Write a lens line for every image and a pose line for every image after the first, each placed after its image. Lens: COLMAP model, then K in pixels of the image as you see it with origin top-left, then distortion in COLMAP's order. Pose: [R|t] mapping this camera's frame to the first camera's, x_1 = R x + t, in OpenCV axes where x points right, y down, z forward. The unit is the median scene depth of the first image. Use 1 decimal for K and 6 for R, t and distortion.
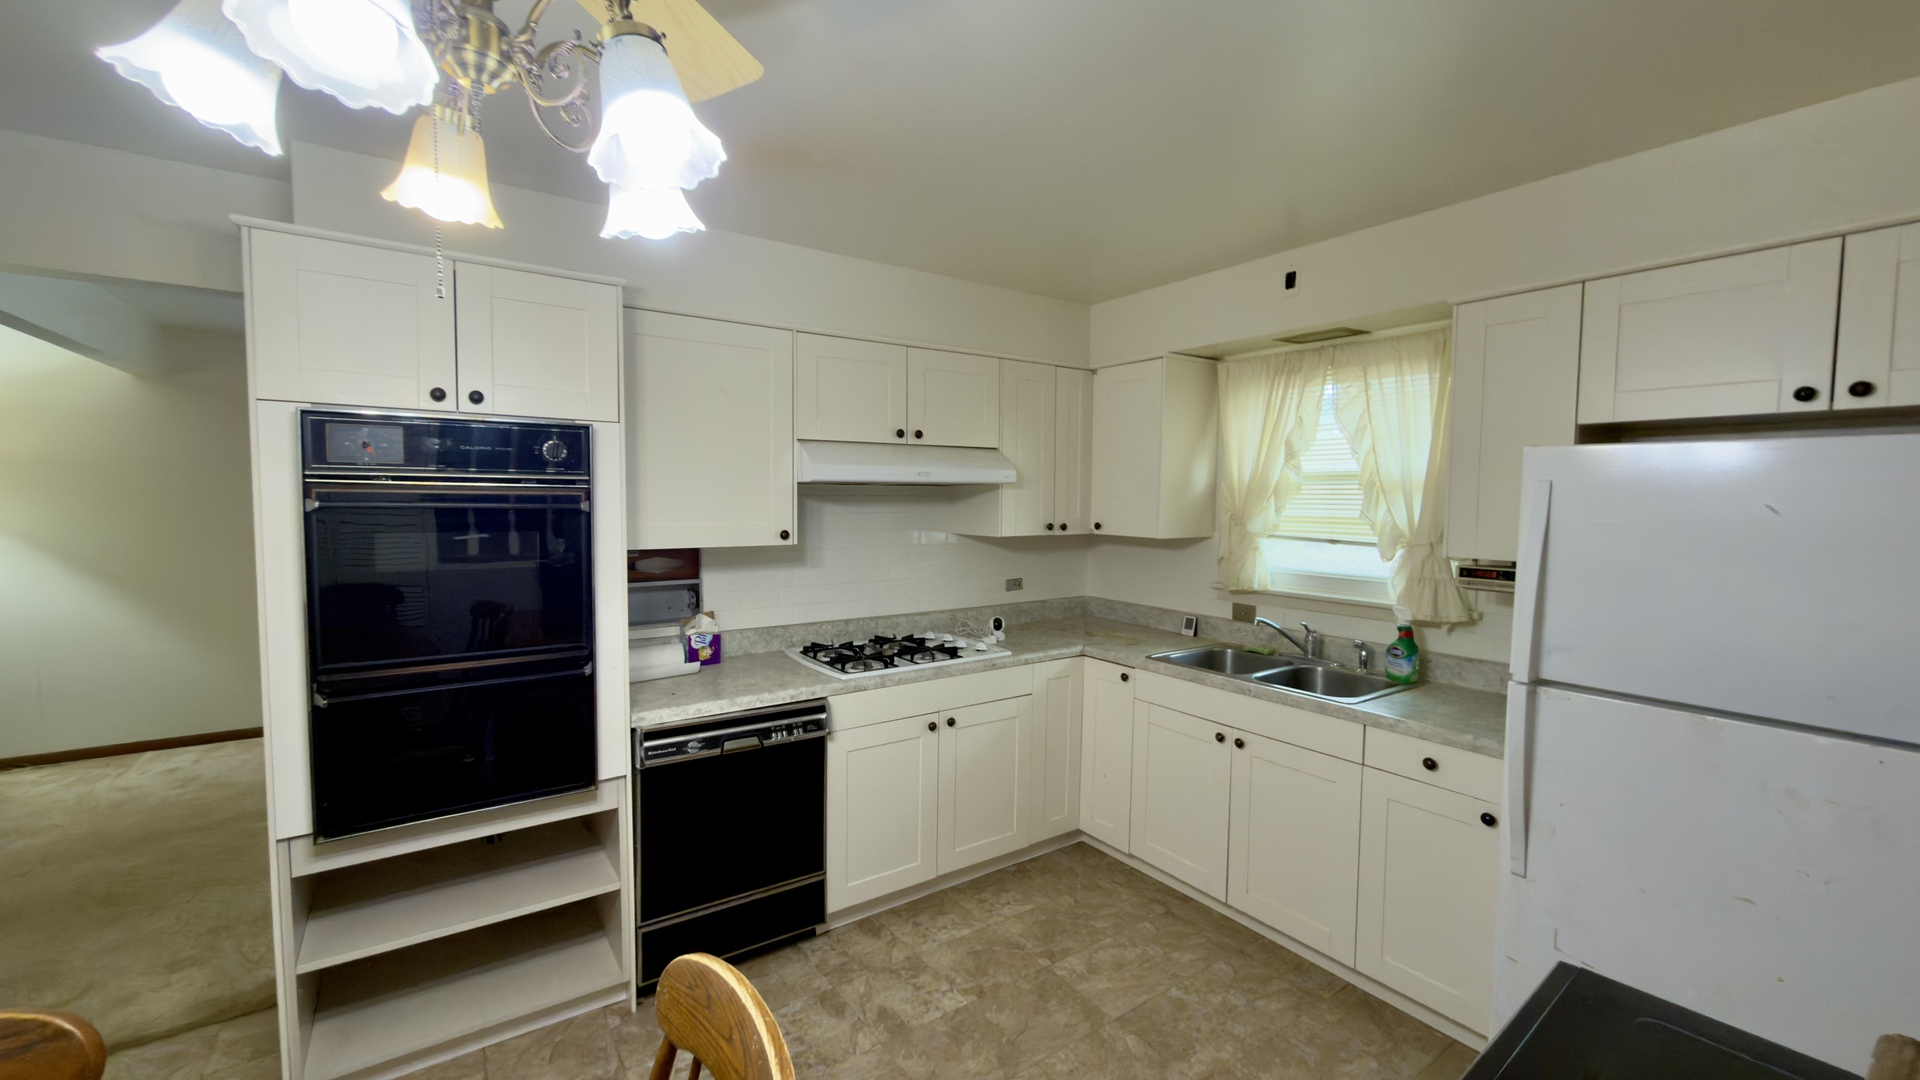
lens RADIAL K [[754.7, 0, 956.4], [0, 754.7, 546.1], [0, 0, 1]] dist [-0.002642, -0.000073]
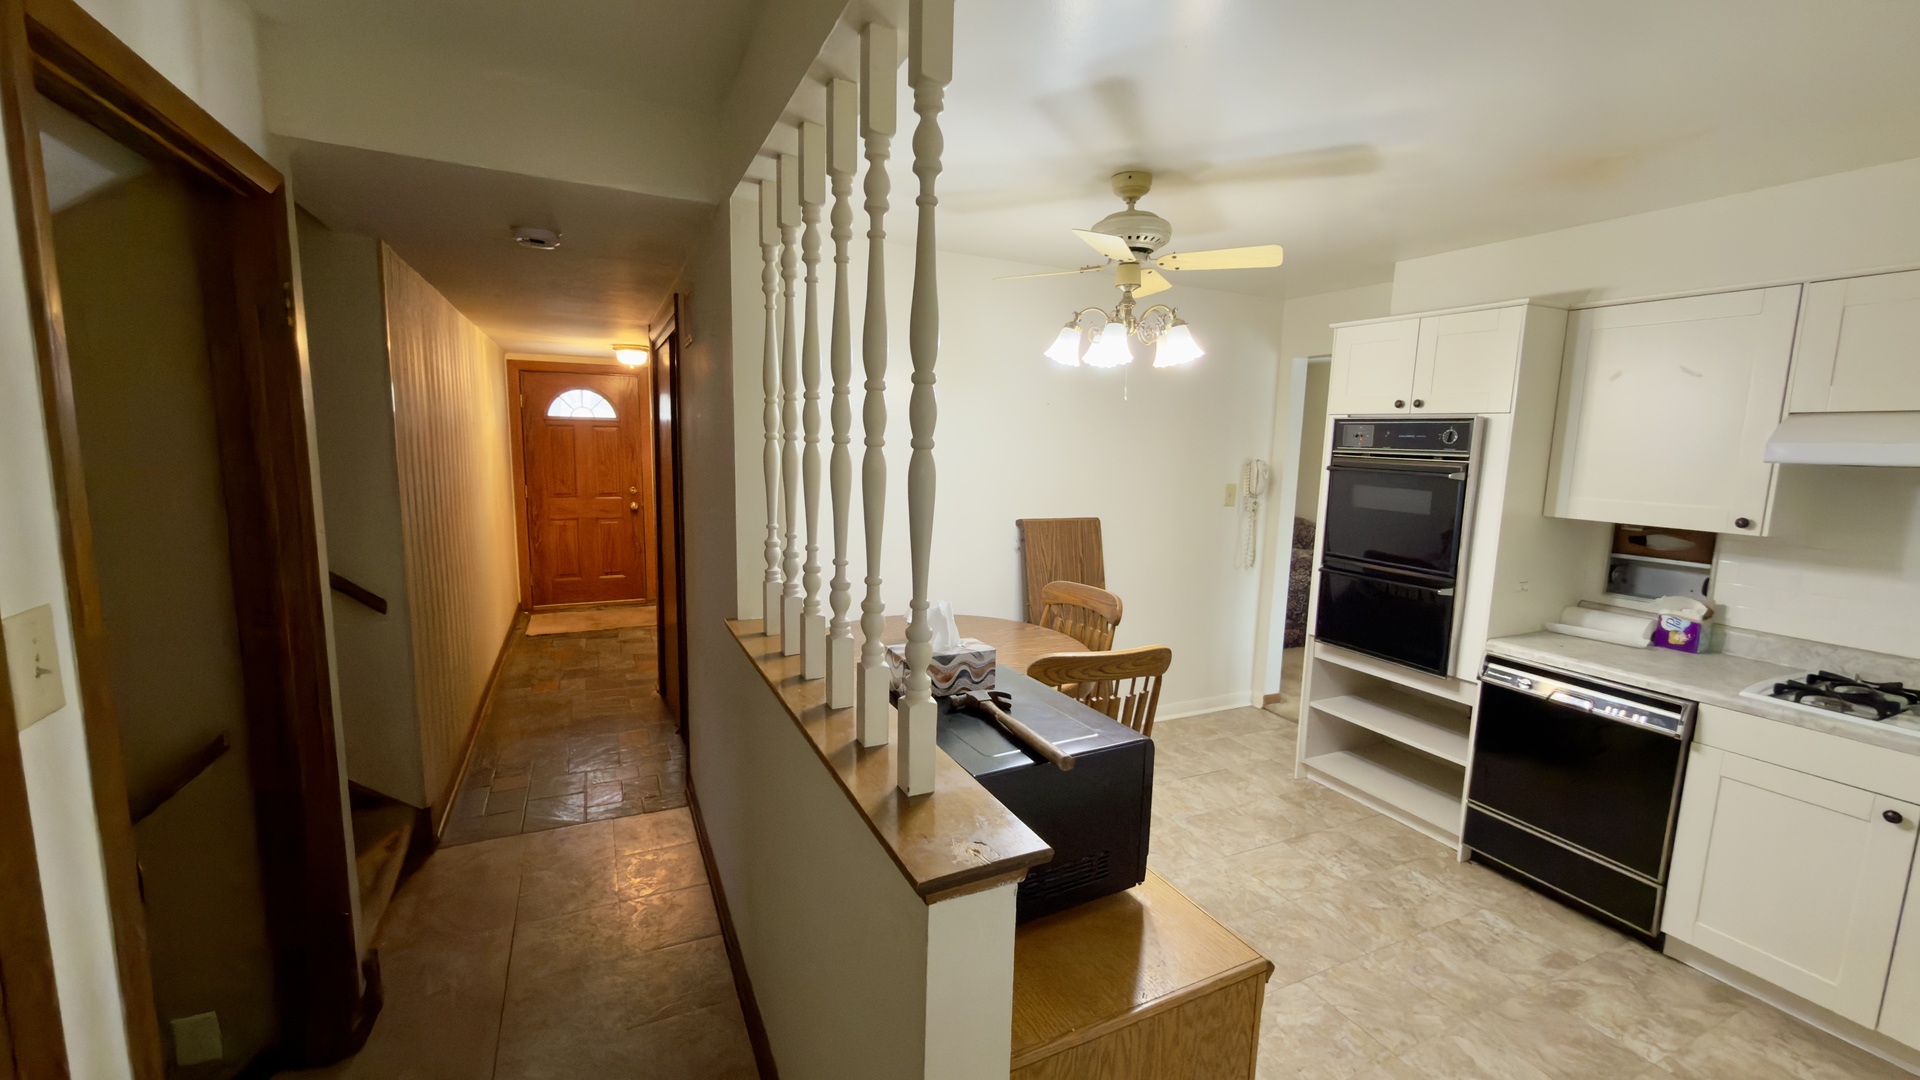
lens RADIAL K [[754.7, 0, 956.4], [0, 754.7, 546.1], [0, 0, 1]] dist [-0.002642, -0.000073]
pose [[-0.160590, 0.130613, -0.978341, 0.945010], [-0.092053, 0.984904, 0.146599, -0.039331], [0.982719, 0.113602, -0.146142, 0.268625]]
